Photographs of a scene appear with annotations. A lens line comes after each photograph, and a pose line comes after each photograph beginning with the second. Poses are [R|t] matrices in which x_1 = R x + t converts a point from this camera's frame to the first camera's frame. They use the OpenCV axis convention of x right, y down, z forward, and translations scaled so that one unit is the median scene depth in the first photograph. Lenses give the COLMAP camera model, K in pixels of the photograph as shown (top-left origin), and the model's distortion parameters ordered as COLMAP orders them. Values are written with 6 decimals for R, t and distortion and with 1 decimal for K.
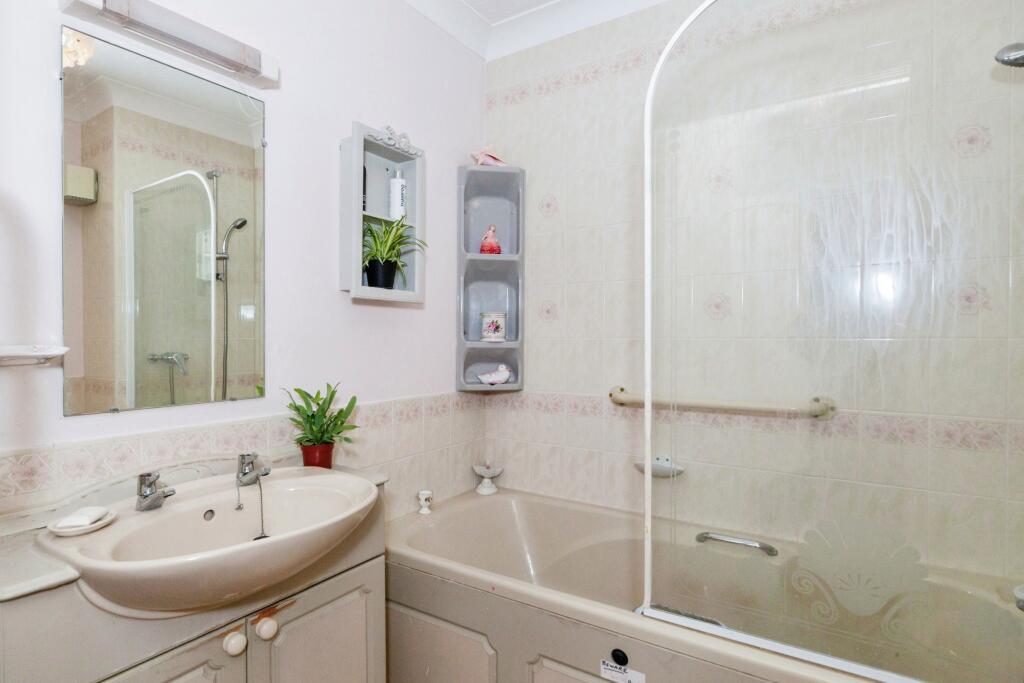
lens RADIAL K [[547.1, 0, 512.0], [0, 547.1, 341.5], [0, 0, 1]] dist [0.000517, -0.000193]
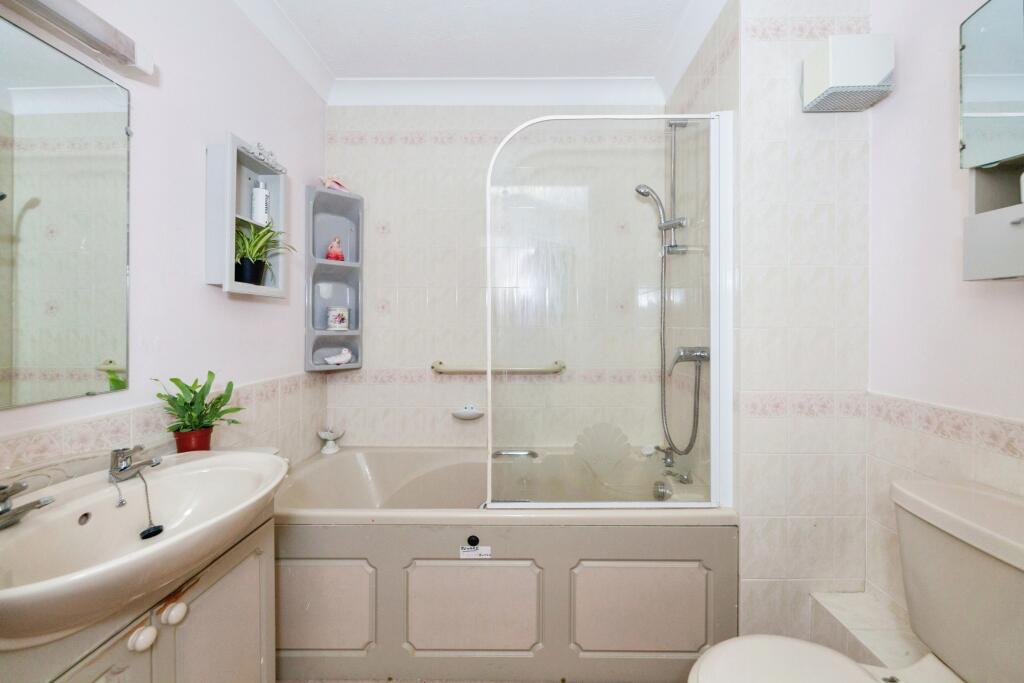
lens RADIAL K [[401.9, 0, 514.5], [0, 401.9, 323.6], [0, 0, 1]] dist [0.000437, 0.000093]
pose [[0.832184, 0.001624, 0.554497, -0.242404], [0.003590, 0.999959, -0.008316, -0.007140], [-0.554487, 0.008911, 0.832145, 0.010203]]
